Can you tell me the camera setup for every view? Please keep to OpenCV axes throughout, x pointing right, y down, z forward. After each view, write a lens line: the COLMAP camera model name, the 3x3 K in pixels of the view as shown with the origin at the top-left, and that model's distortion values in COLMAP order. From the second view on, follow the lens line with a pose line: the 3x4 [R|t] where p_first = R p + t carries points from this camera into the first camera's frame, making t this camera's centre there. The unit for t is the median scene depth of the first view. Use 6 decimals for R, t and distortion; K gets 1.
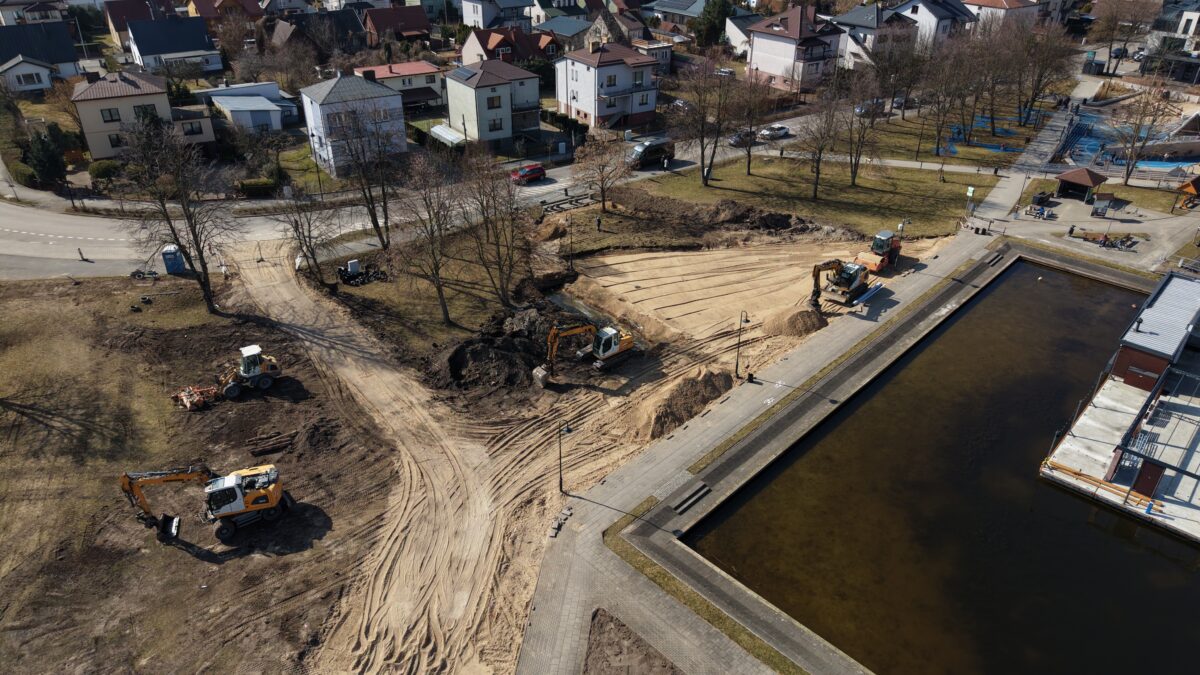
lens RADIAL K [[799.6, 0, 600.1], [0, 799.6, 336.3], [0, 0, 1]] dist [0.023338, -0.025365]
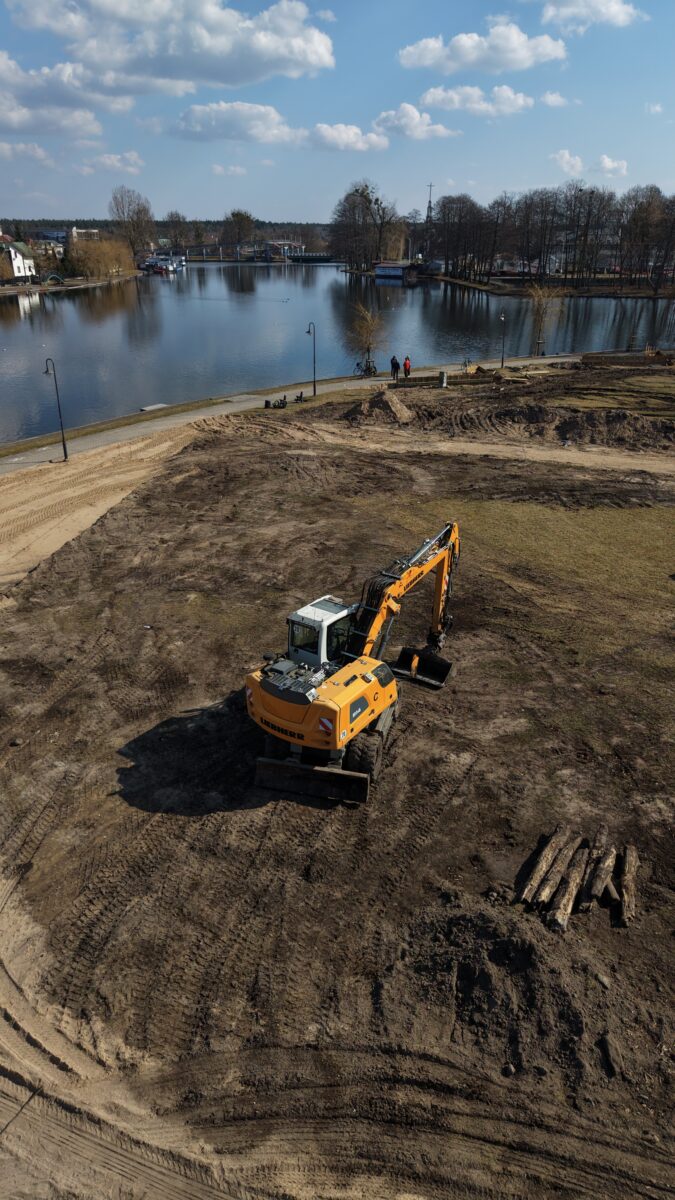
lens RADIAL K [[799.6, 0, 334.6], [0, 799.6, 599.6], [0, 0, 1]] dist [0.023338, -0.025365]
pose [[-0.812802, 0.224233, -0.537654, -0.225684], [-0.302416, 0.626418, 0.718432, -0.132044], [0.497892, 0.746539, -0.441342, 1.129006]]
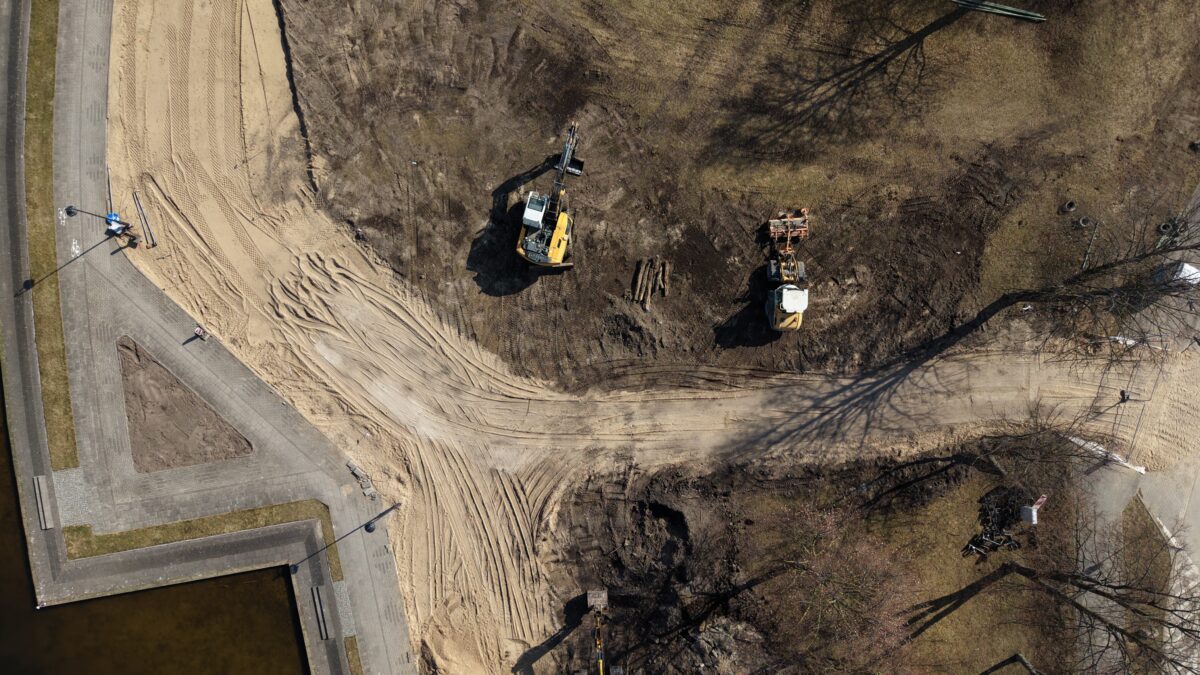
lens RADIAL K [[799.6, 0, 598.9], [0, 799.6, 340.4], [0, 0, 1]] dist [0.023338, -0.025365]
pose [[-0.570559, 0.821152, -0.013093, -0.347987], [-0.425586, -0.281999, 0.859856, -0.709696], [0.702380, 0.496171, 0.510368, 0.597359]]
